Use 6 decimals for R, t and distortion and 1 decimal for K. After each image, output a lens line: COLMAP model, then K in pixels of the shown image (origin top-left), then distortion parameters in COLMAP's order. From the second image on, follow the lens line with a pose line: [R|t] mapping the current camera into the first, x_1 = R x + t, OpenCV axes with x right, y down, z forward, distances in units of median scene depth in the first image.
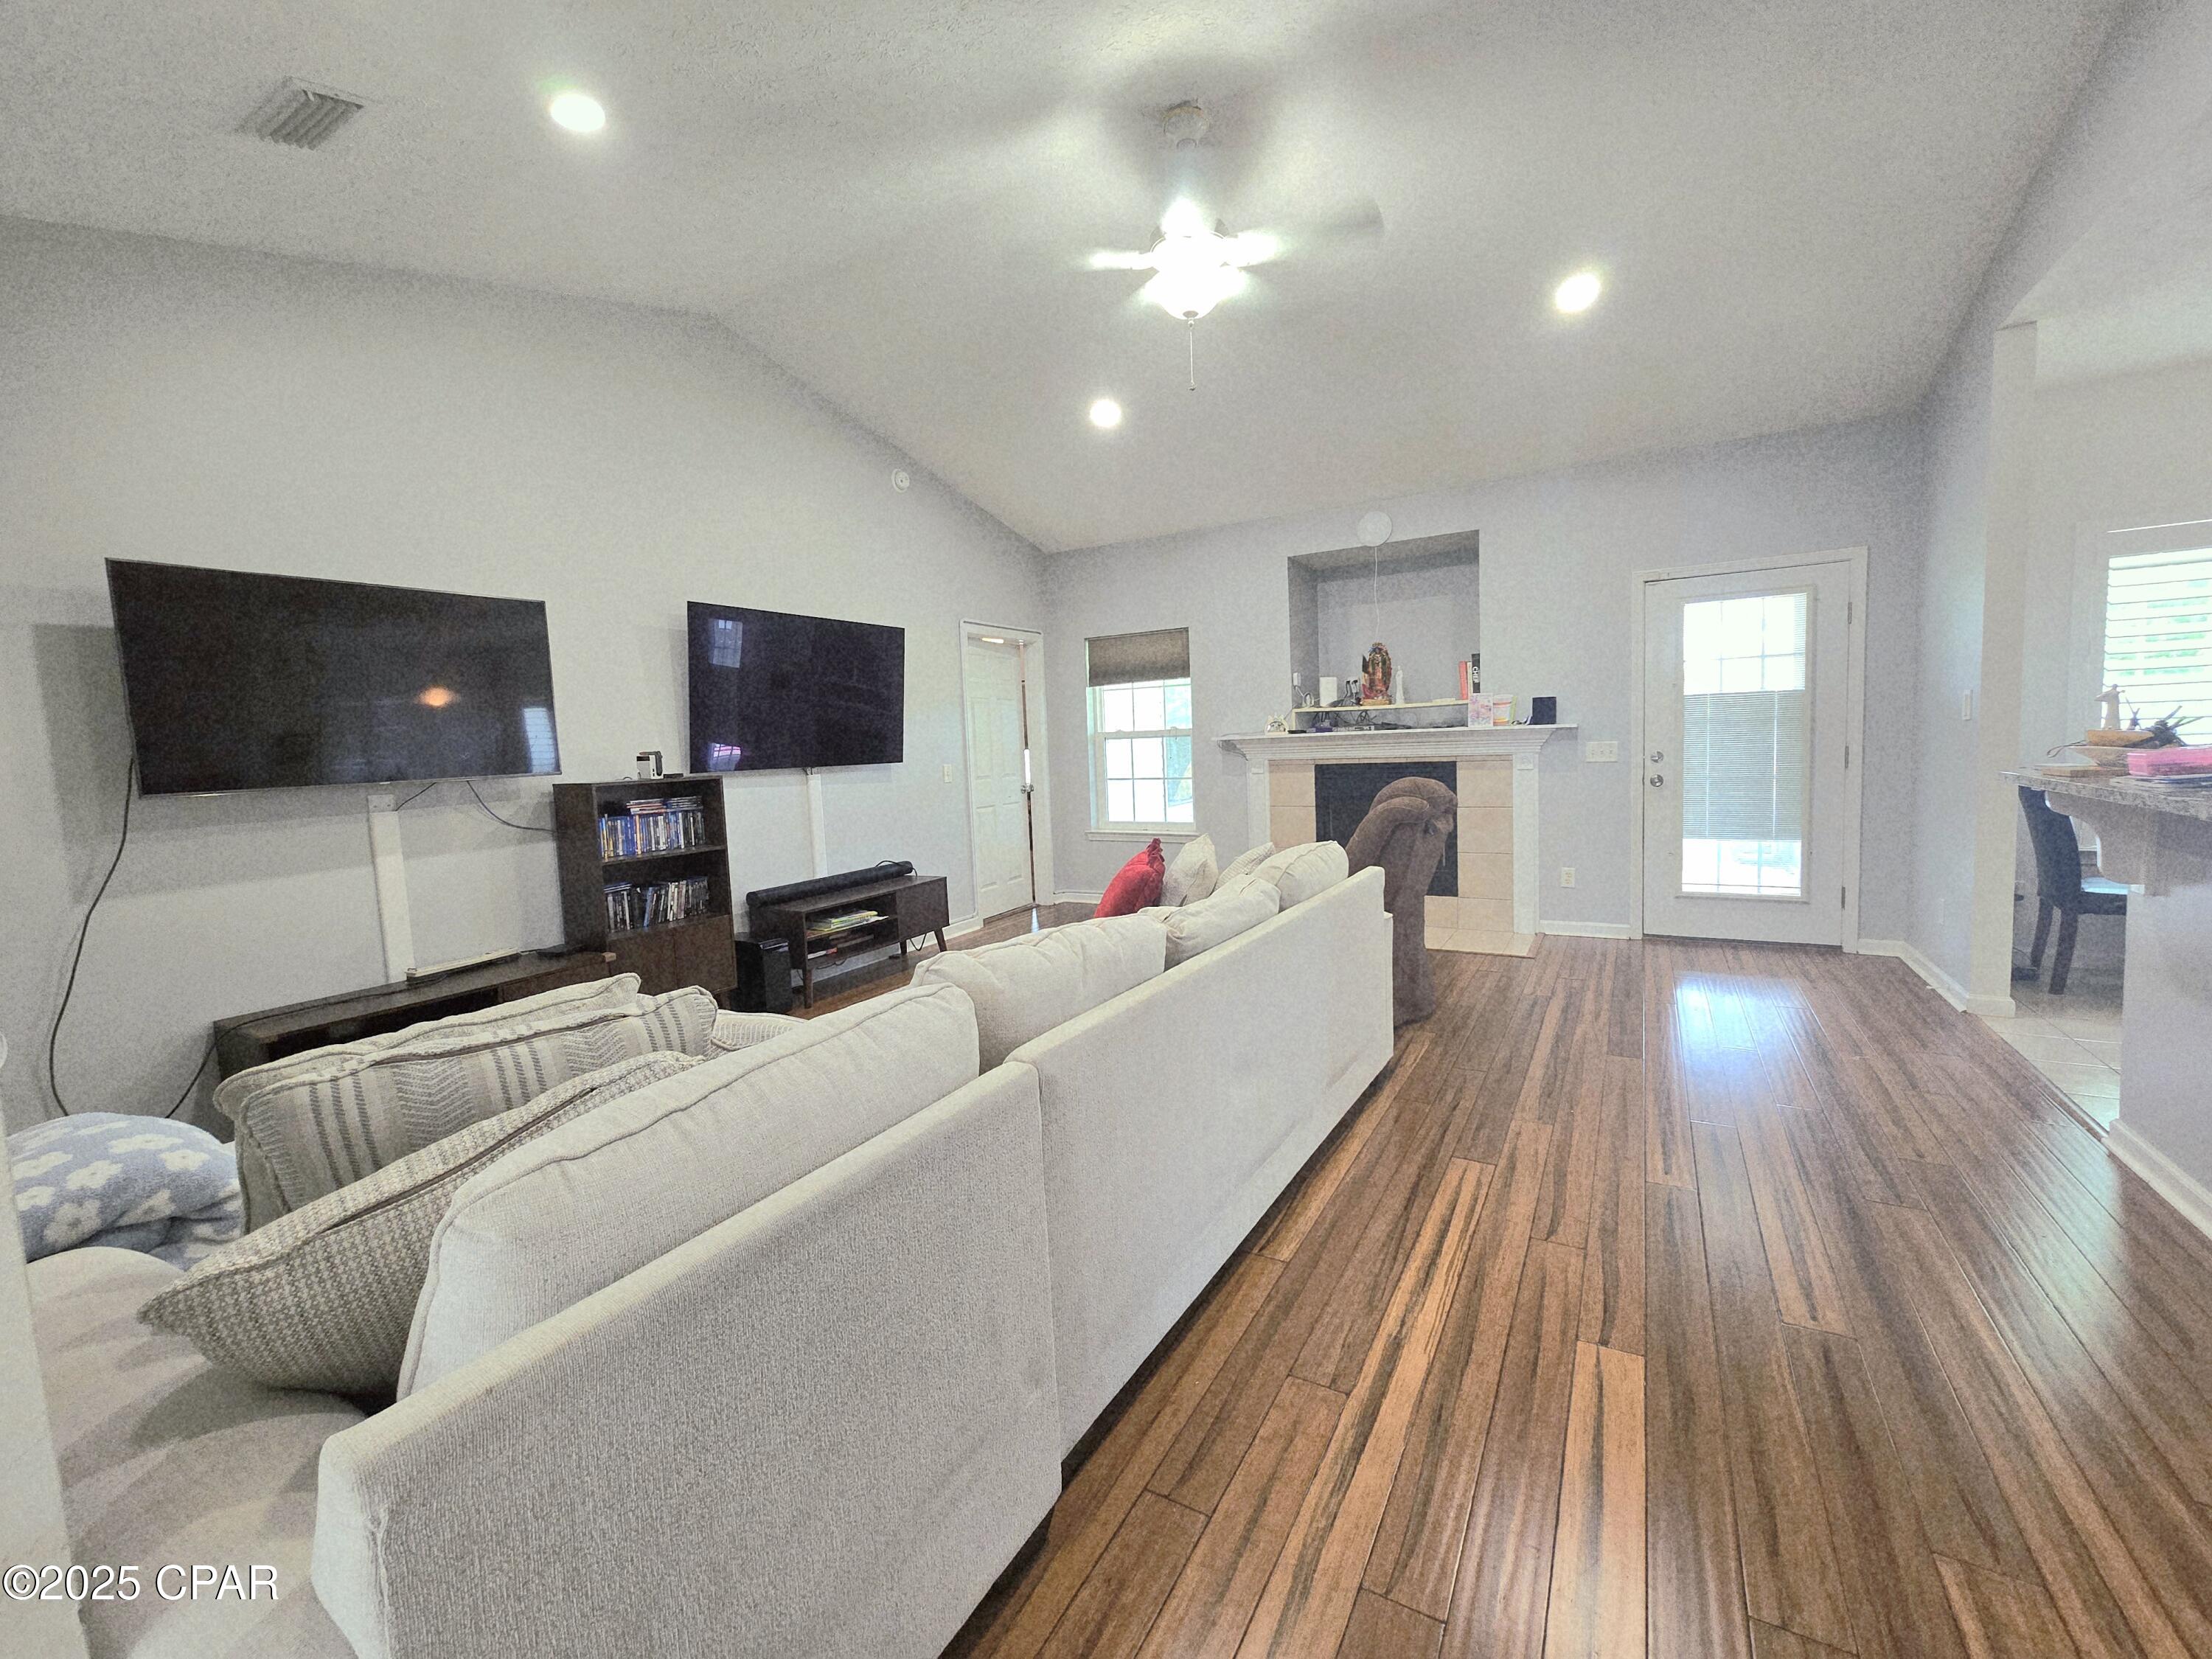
lens RADIAL K [[908.3, 0, 1108.0], [0, 908.3, 822.7], [0, 0, 1]] dist [0.002266, 0.000129]
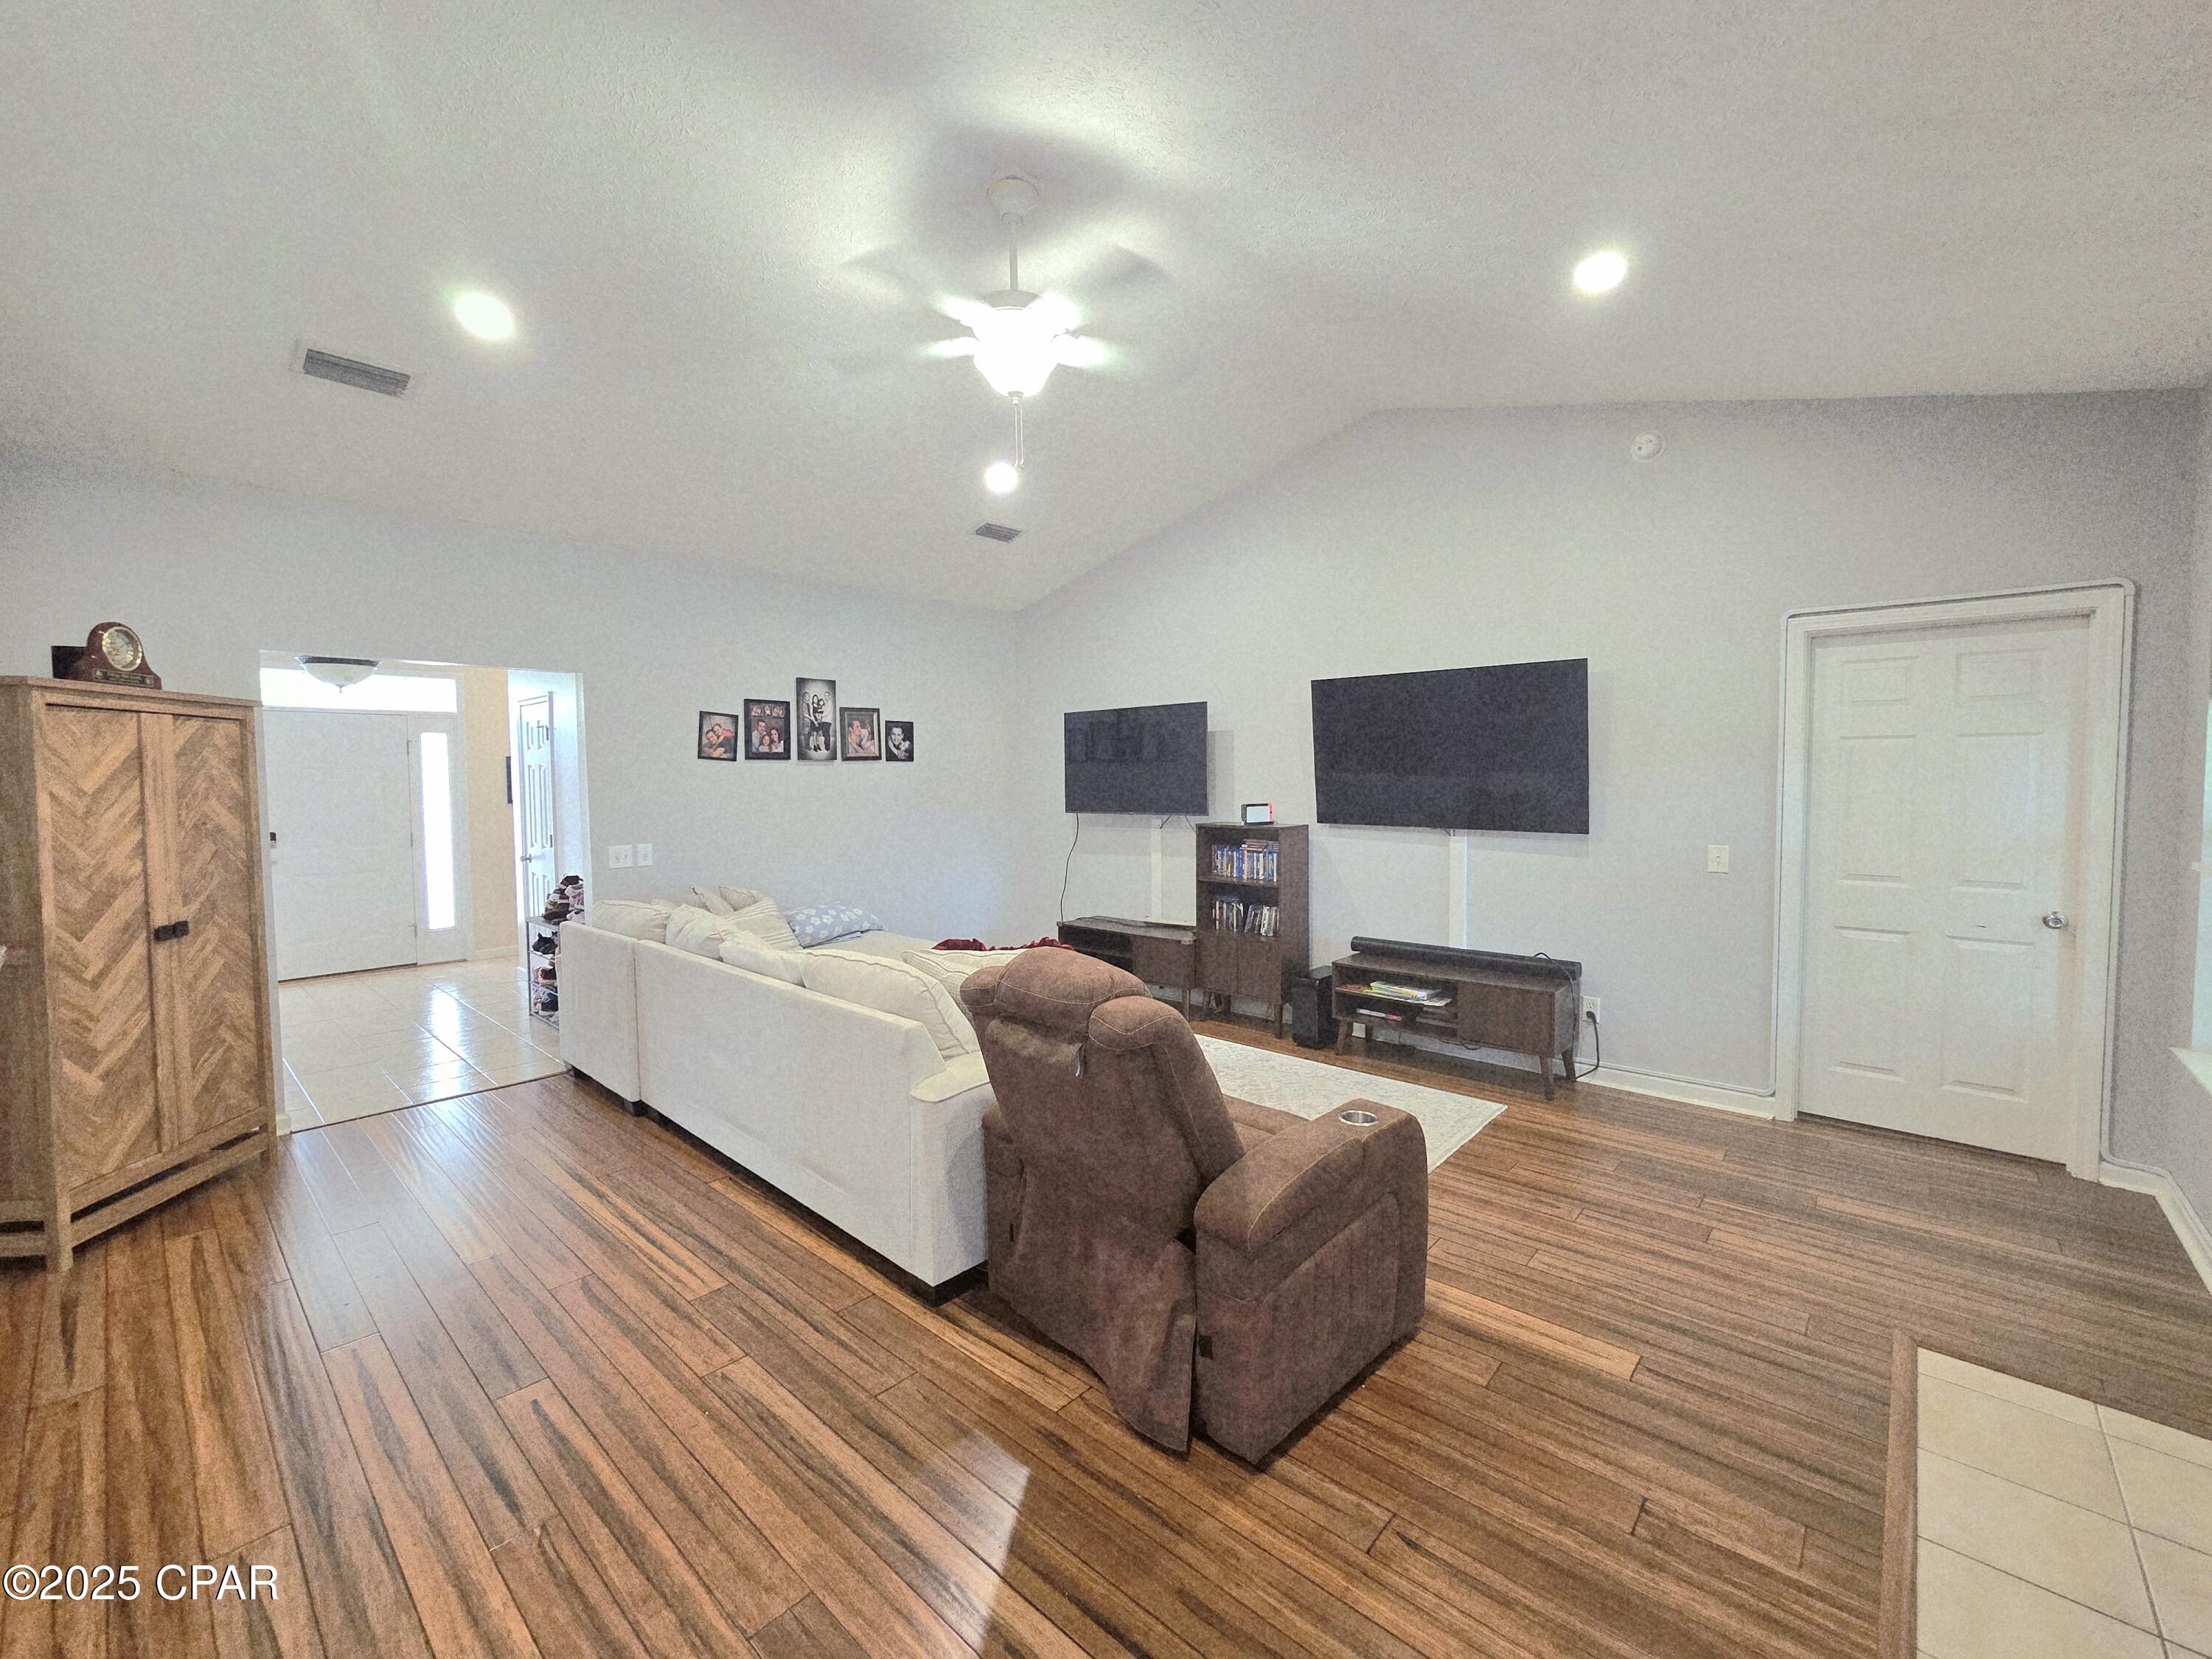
lens RADIAL K [[908.3, 0, 1110.4], [0, 908.3, 828.5], [0, 0, 1]] dist [0.002266, 0.000129]
pose [[-0.203711, 0.103922, -0.973500, 0.650438], [-0.071709, 0.990096, 0.120699, -0.147809], [0.976401, 0.094396, -0.194241, 0.834198]]
